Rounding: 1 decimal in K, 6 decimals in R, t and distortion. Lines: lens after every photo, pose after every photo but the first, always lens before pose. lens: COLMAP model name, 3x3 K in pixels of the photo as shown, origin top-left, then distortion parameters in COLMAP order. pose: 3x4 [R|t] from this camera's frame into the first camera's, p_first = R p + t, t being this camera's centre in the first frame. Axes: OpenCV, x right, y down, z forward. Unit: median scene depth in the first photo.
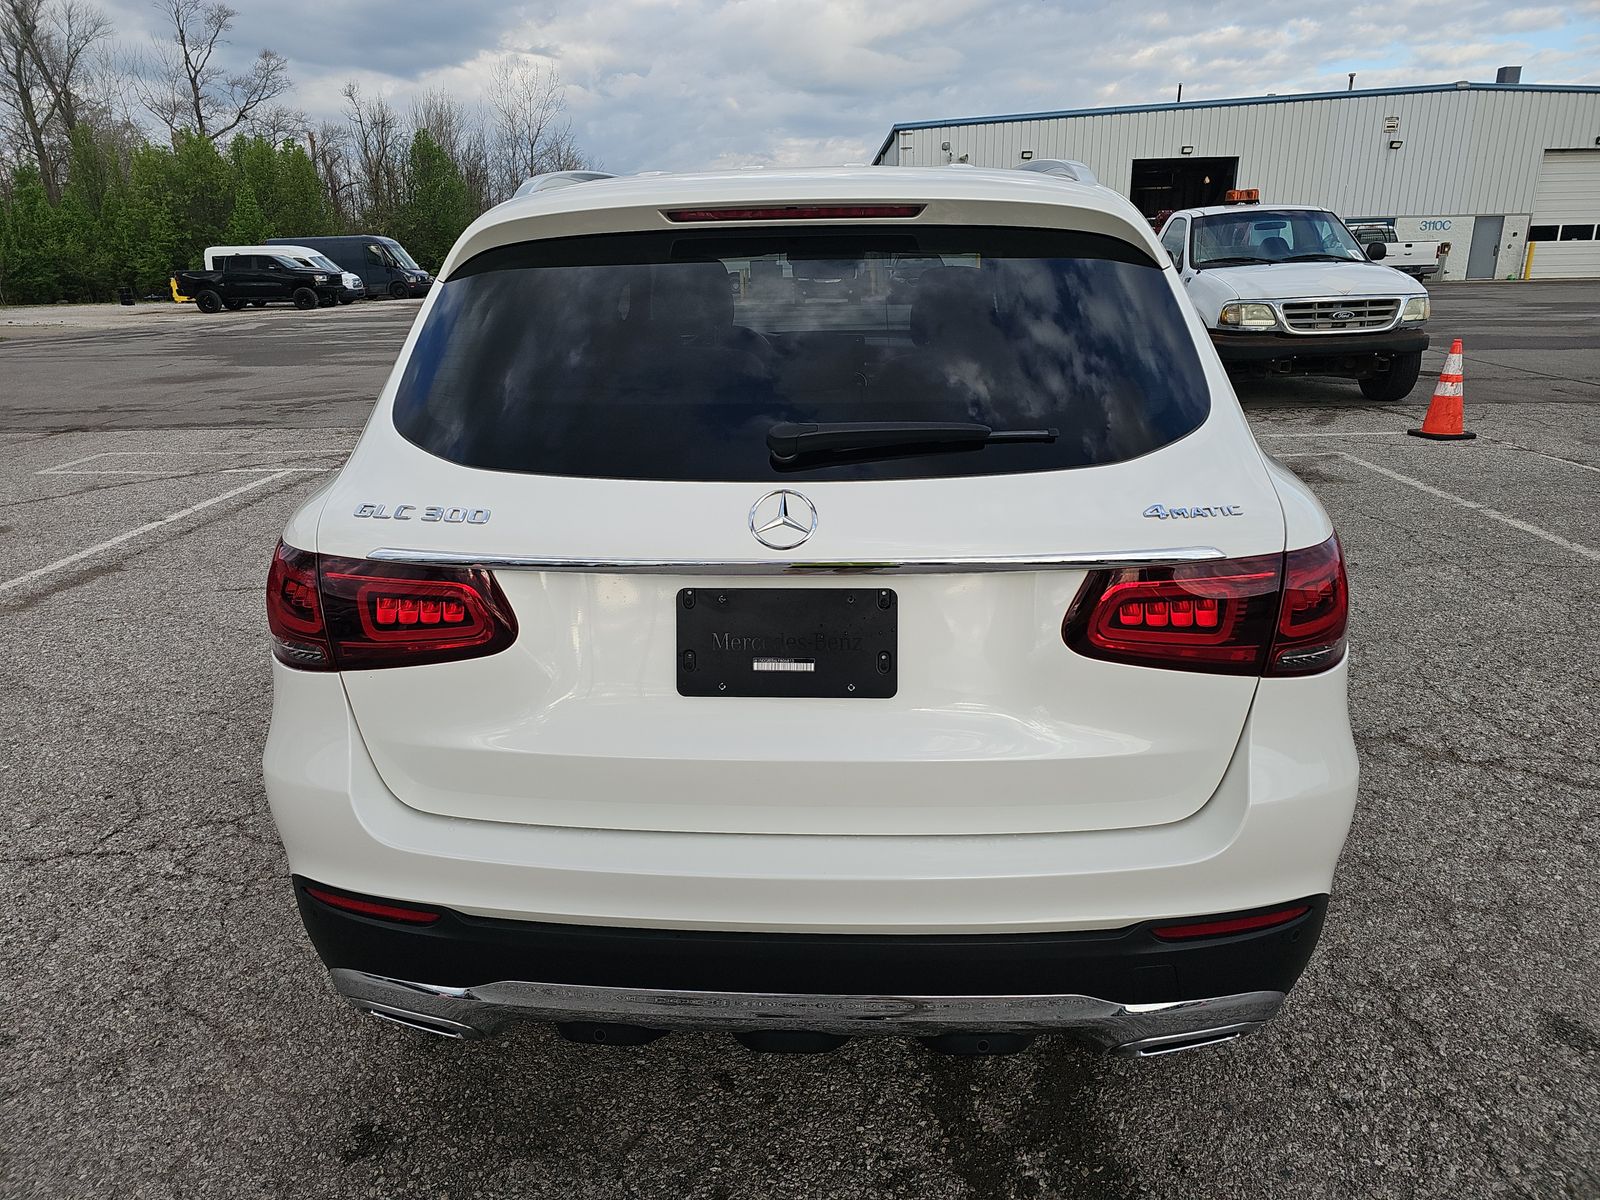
lens RADIAL K [[1048.1, 0, 800.0], [0, 1048.1, 600.0], [0, 0, 1]] dist [0.036220, -0.024981]
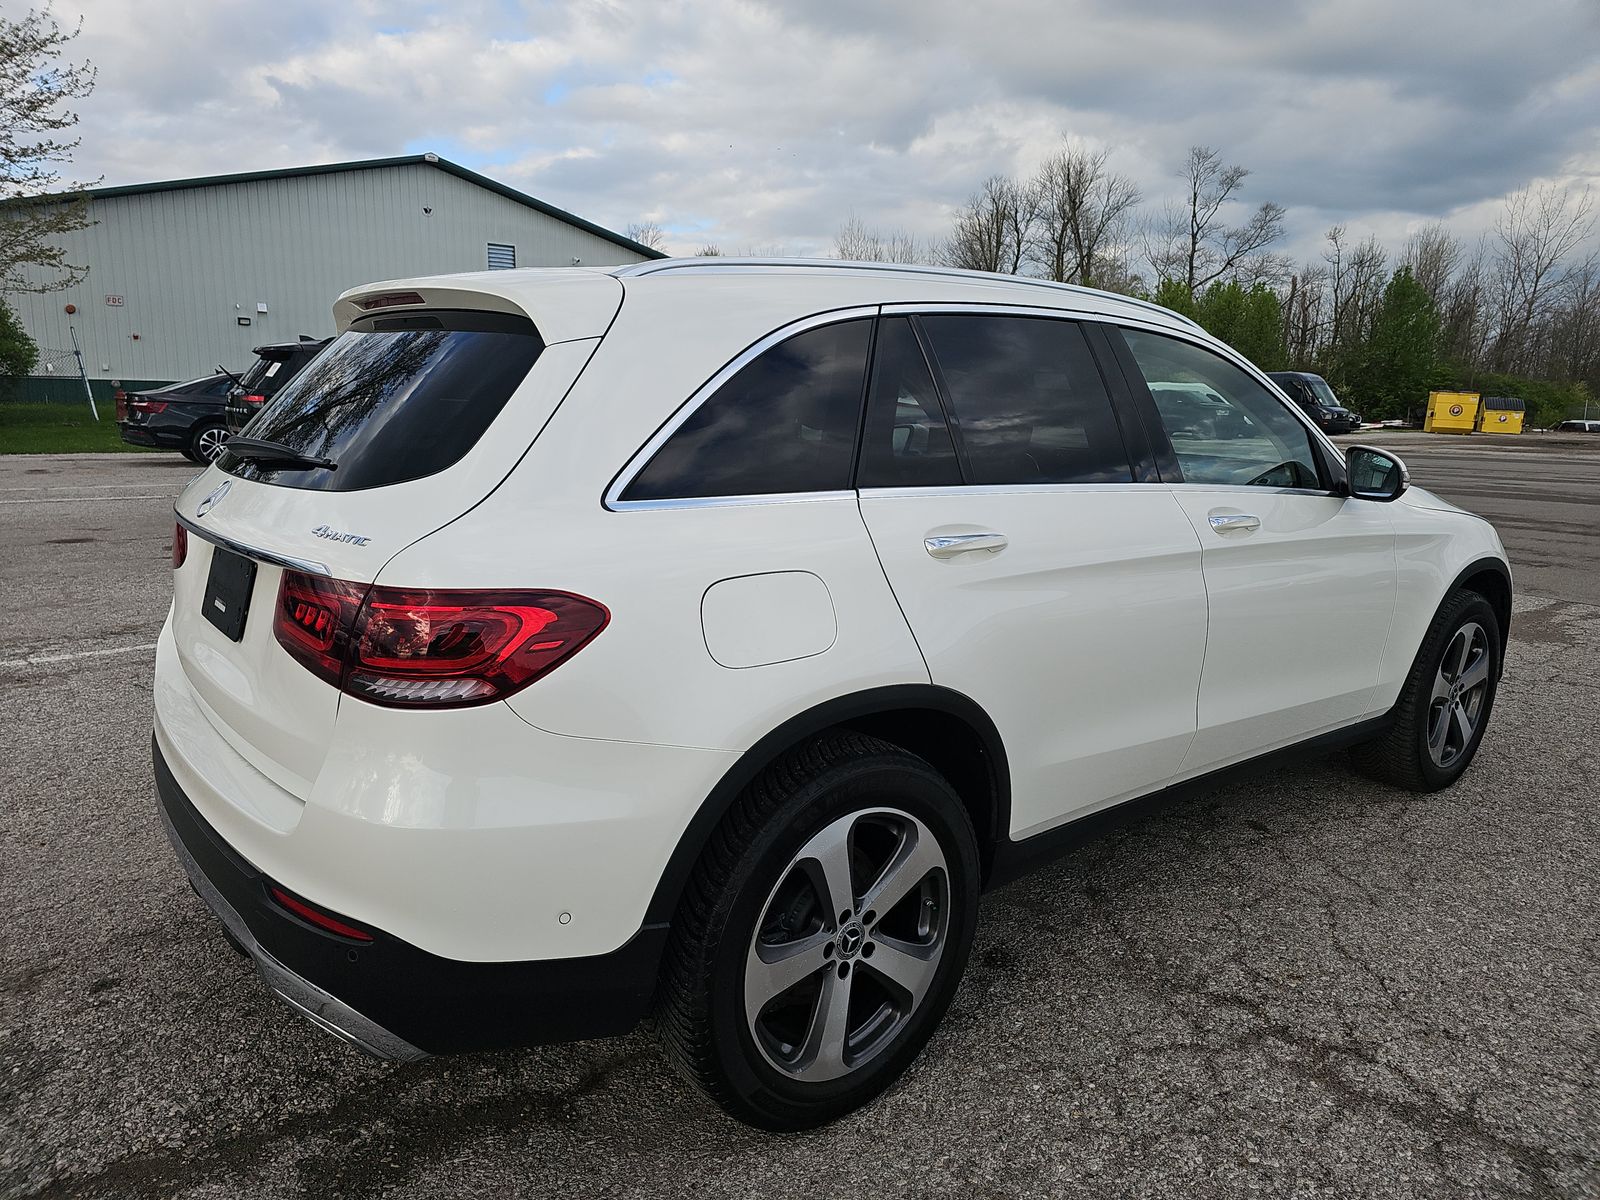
lens RADIAL K [[1082.2, 0, 826.3], [0, 1082.2, 611.0], [0, 0, 1]] dist [0.036226, -0.030166]
pose [[0.671920, 0.179425, -0.718561, 1.513489], [-0.263353, 0.964685, -0.005376, -0.129918], [0.692220, 0.192847, 0.695443, 0.513556]]
